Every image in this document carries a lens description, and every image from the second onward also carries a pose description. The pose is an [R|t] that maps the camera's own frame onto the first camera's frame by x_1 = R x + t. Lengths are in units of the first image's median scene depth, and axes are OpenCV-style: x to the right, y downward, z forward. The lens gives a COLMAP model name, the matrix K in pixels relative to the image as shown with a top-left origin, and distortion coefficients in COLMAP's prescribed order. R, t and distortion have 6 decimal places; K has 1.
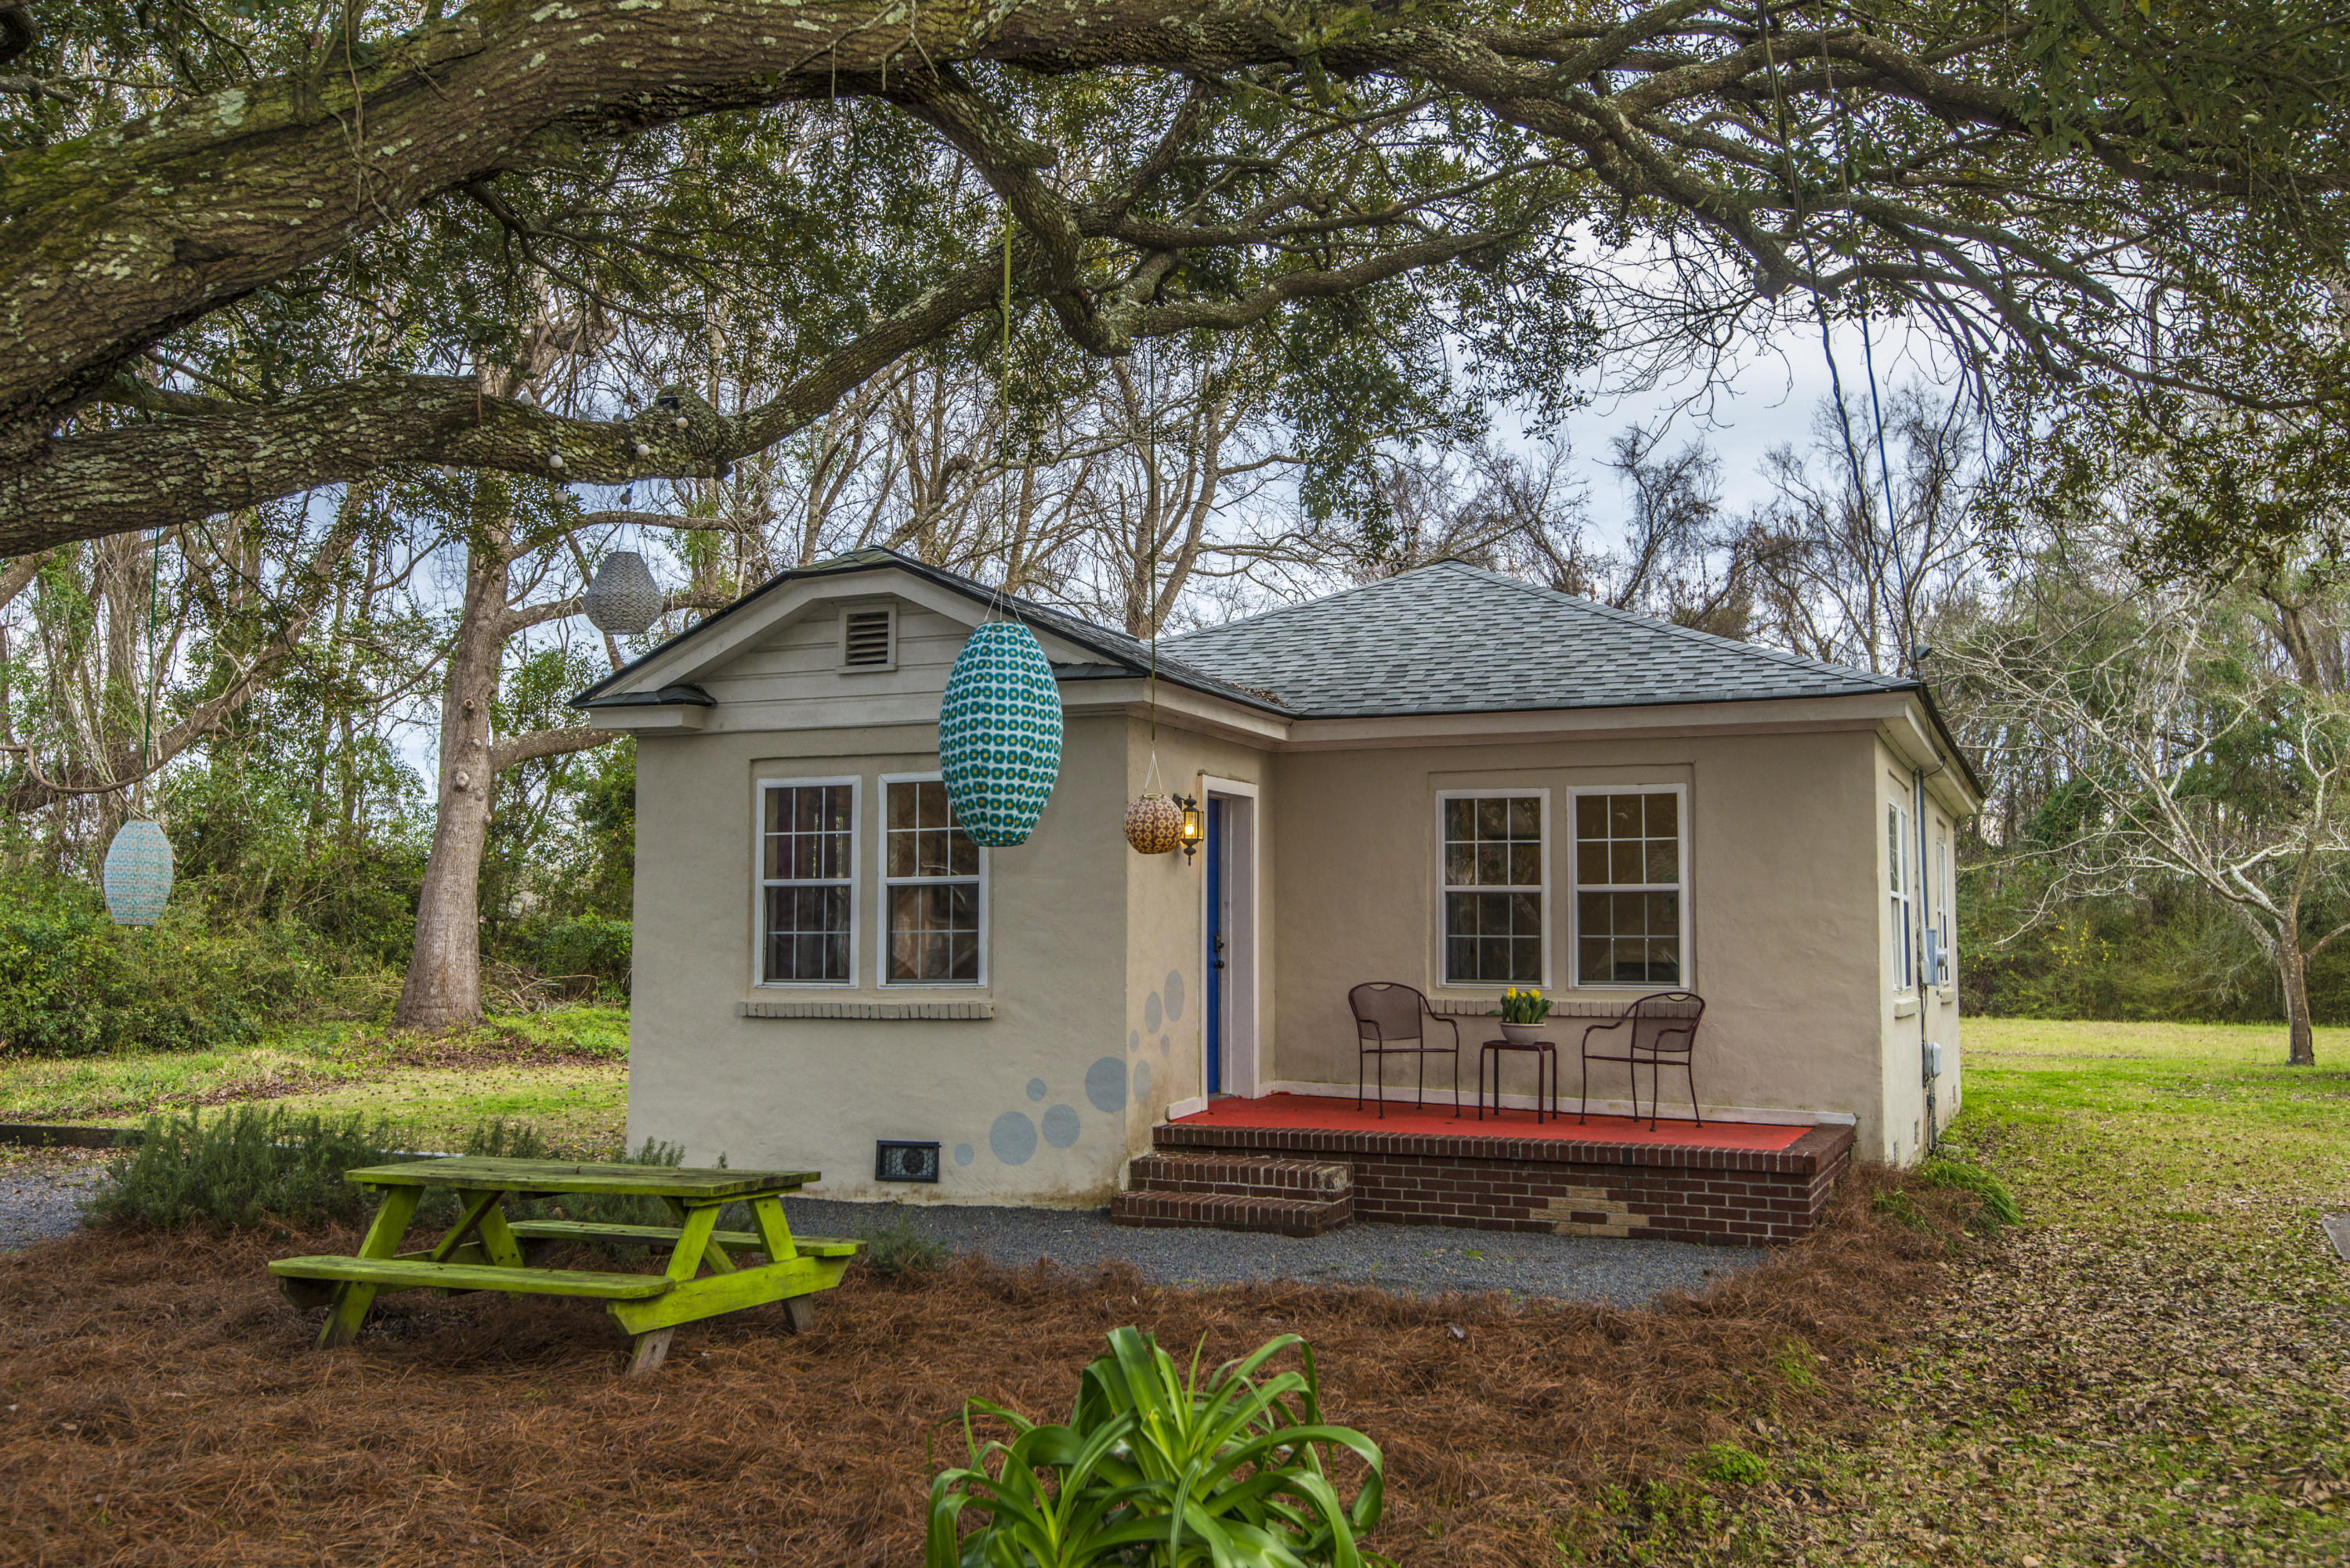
lens RADIAL K [[2020.8, 0, 1225.0], [0, 2020.8, 823.4], [0, 0, 1]] dist [0.030972, -0.006631]
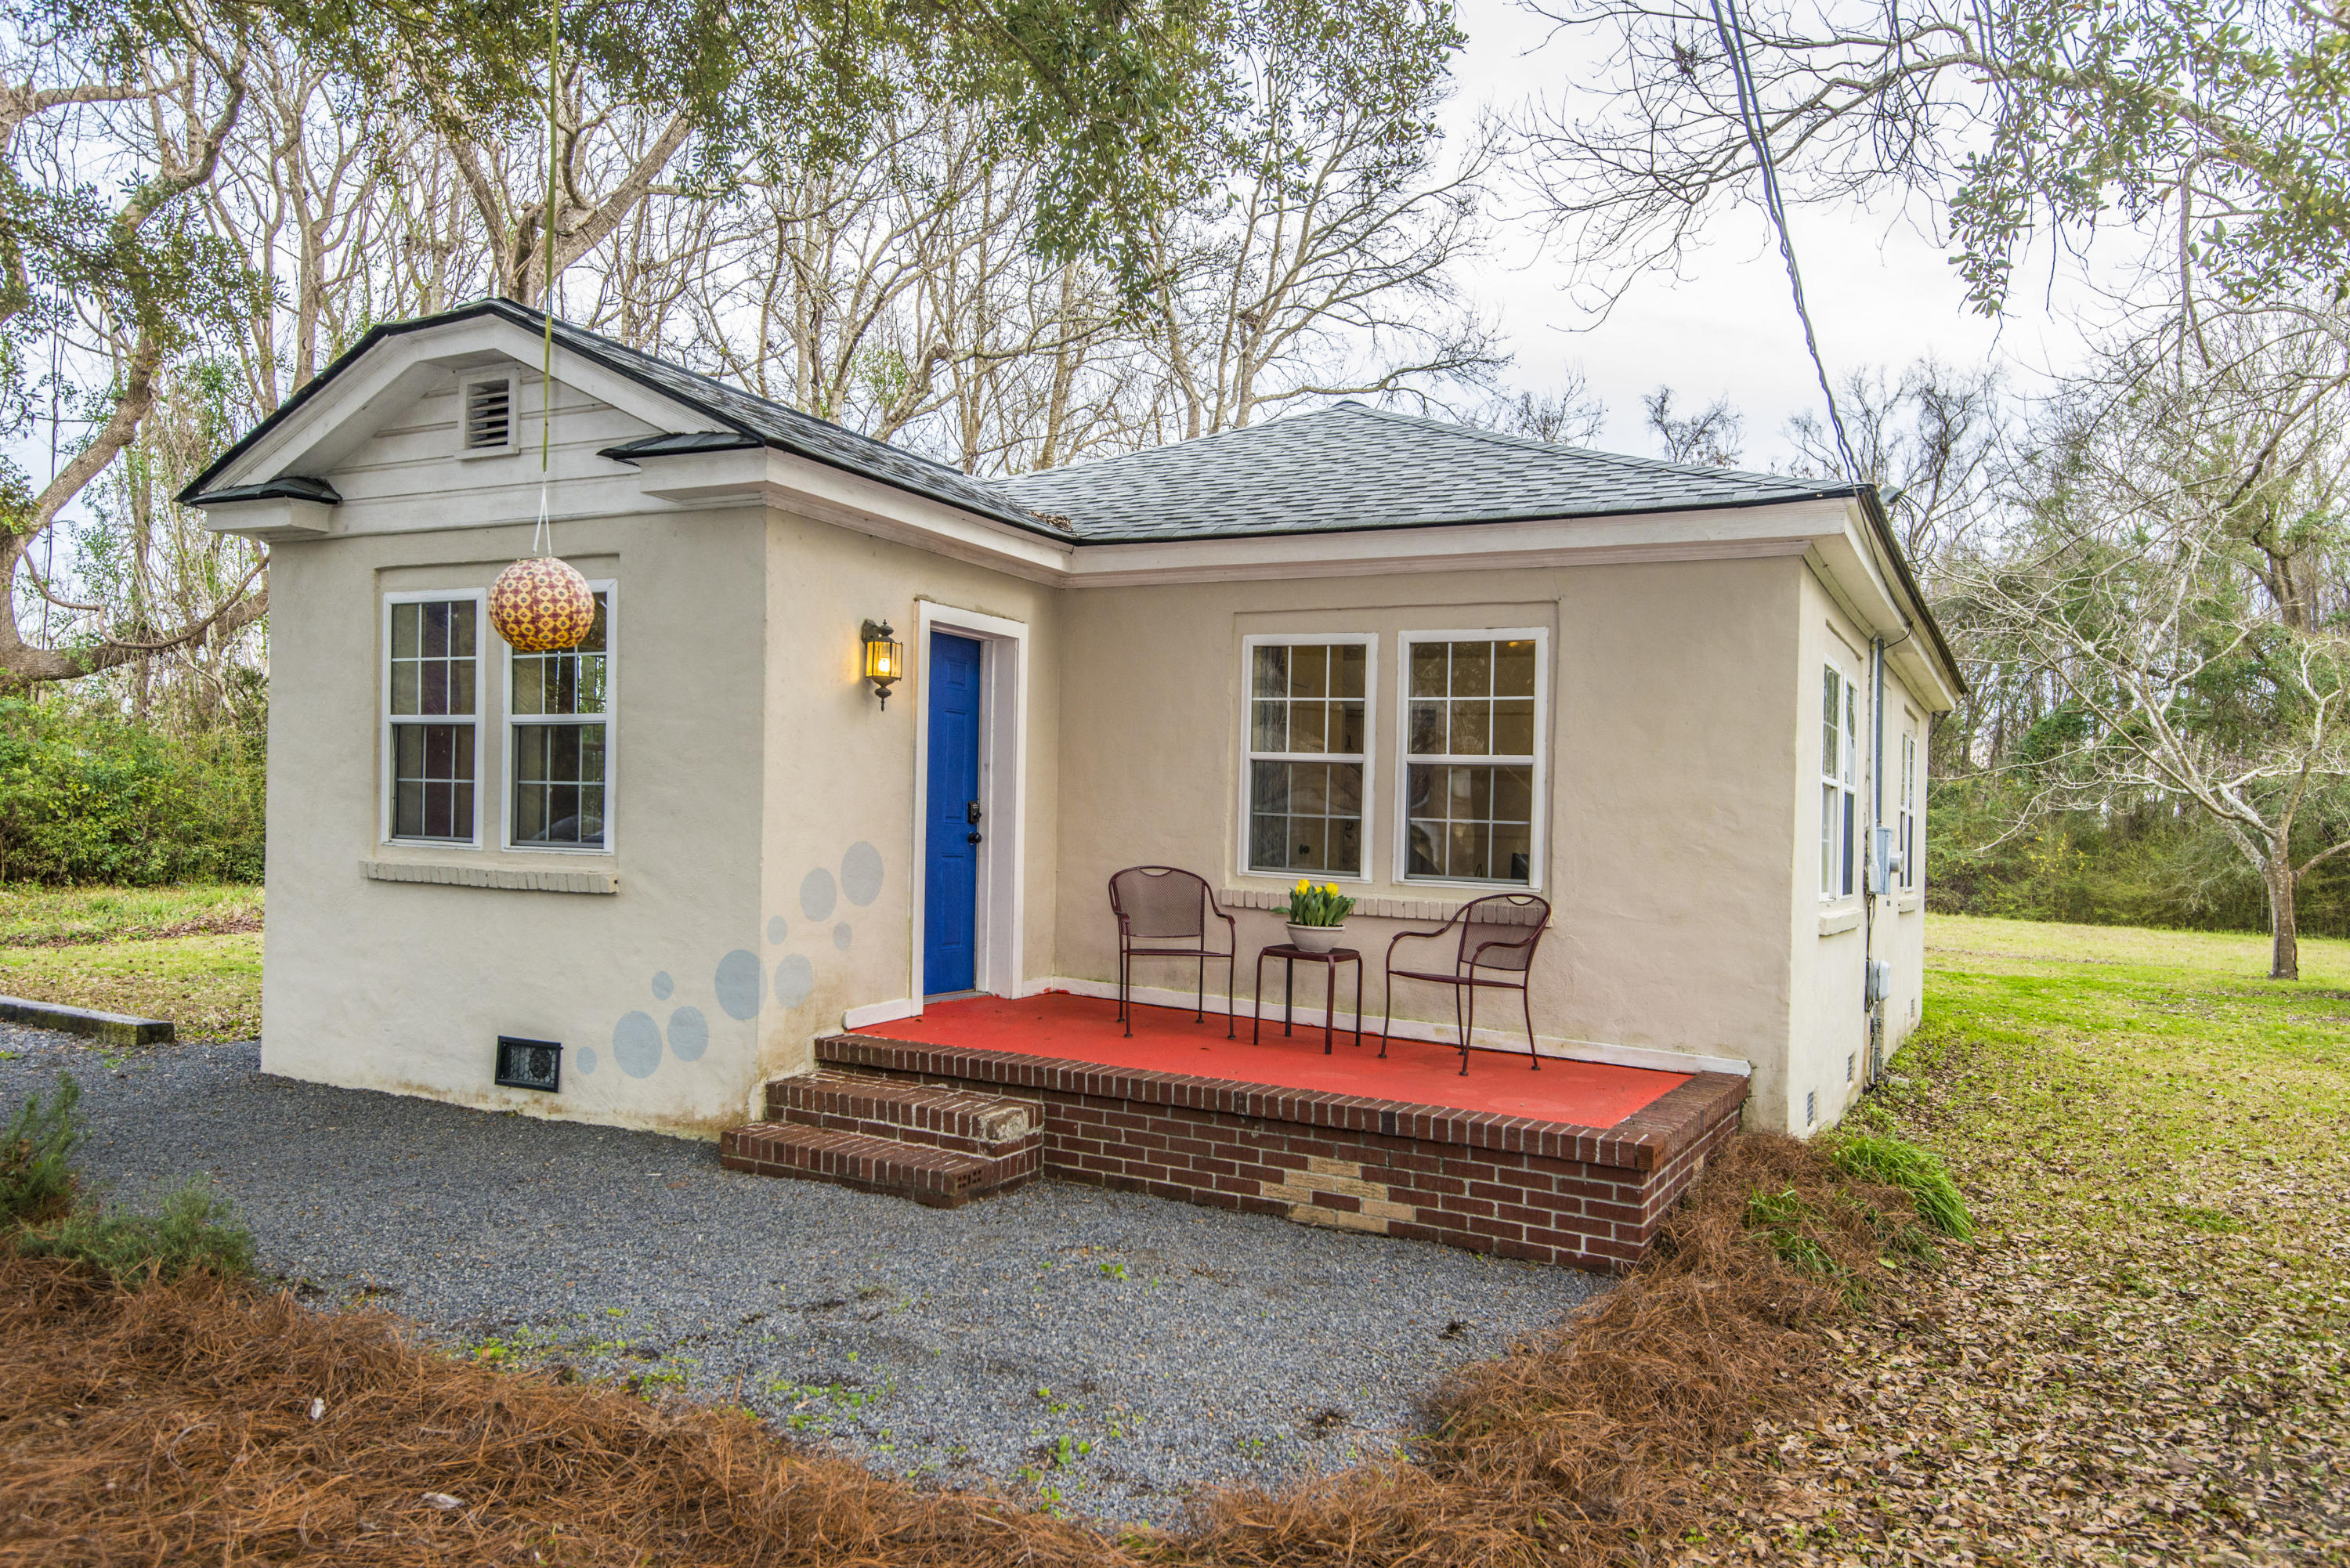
lens RADIAL K [[1577.0, 0, 1180.0], [0, 1577.0, 862.1], [0, 0, 1]] dist [0.039586, -0.022852]
pose [[0.994238, 0.037638, -0.100370, 0.157715], [-0.029729, 0.996419, 0.079160, 0.027188], [0.102990, -0.075720, 0.991796, 0.390704]]
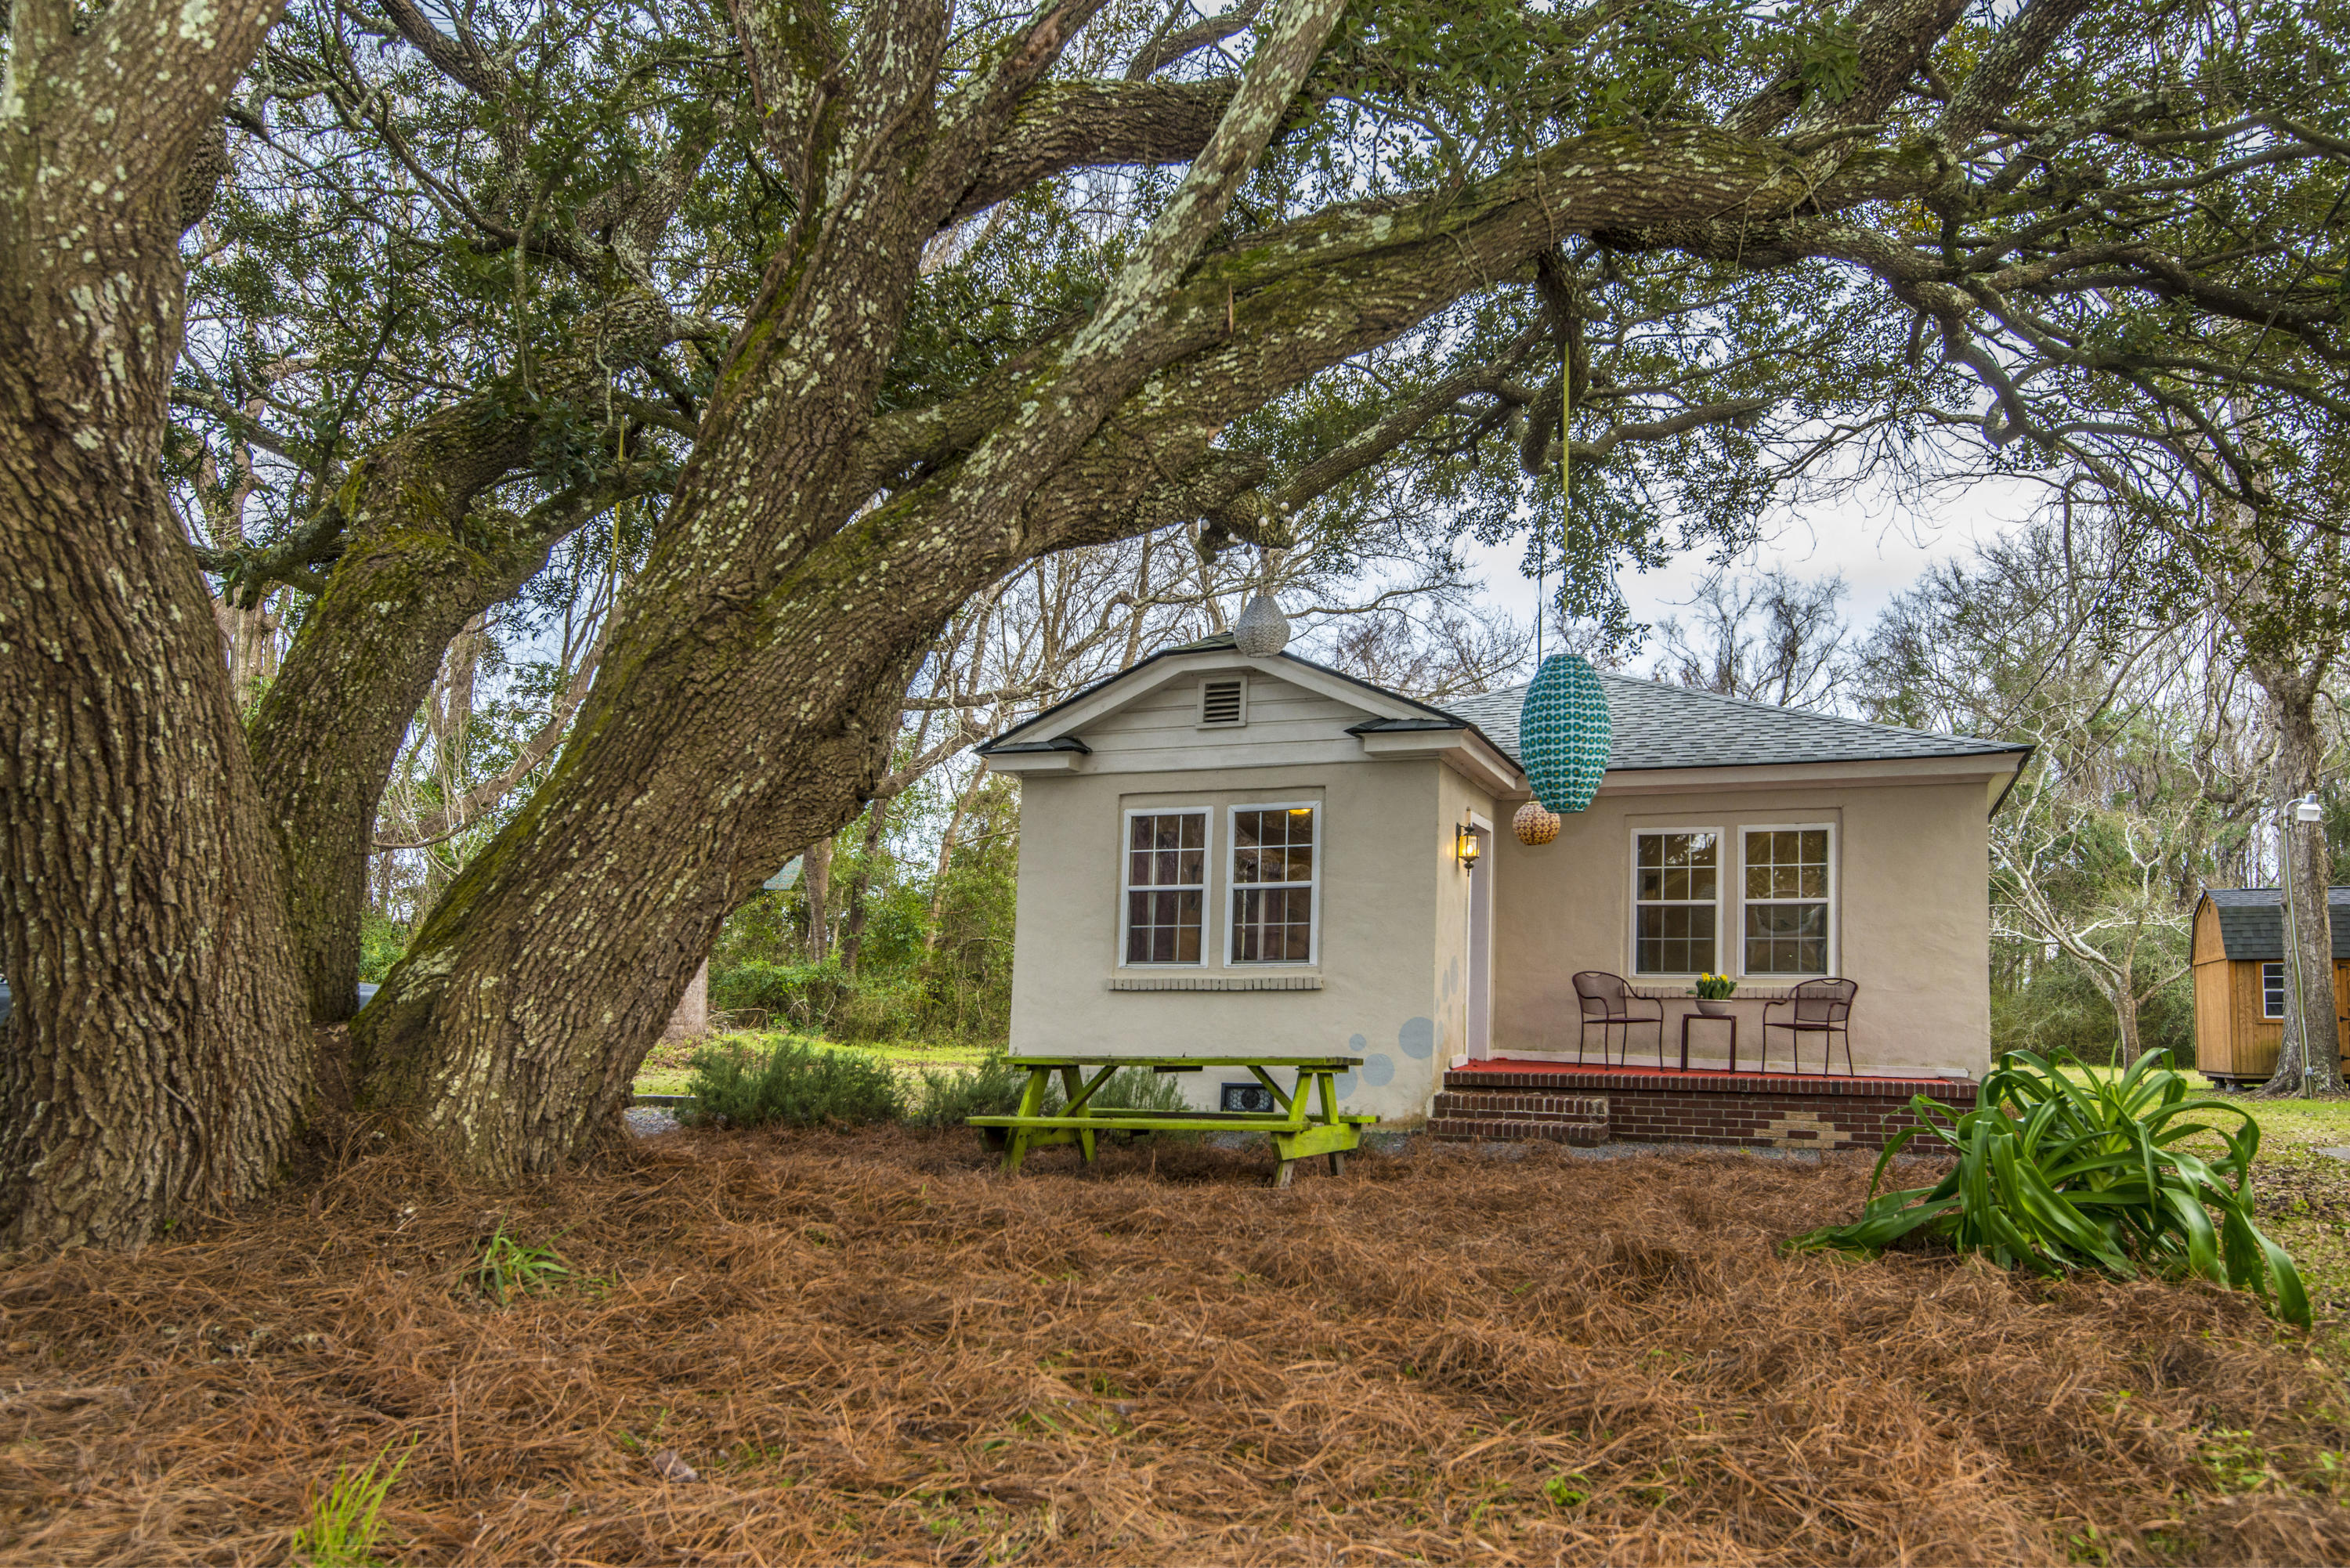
lens RADIAL K [[1647.2, 0, 1242.5], [0, 1647.2, 868.6], [0, 0, 1]] dist [0.030889, -0.015801]
pose [[0.998910, 0.012278, 0.045028, -0.207374], [-0.010760, 0.999371, -0.033797, 0.052583], [-0.045415, 0.033276, 0.998414, -0.063270]]
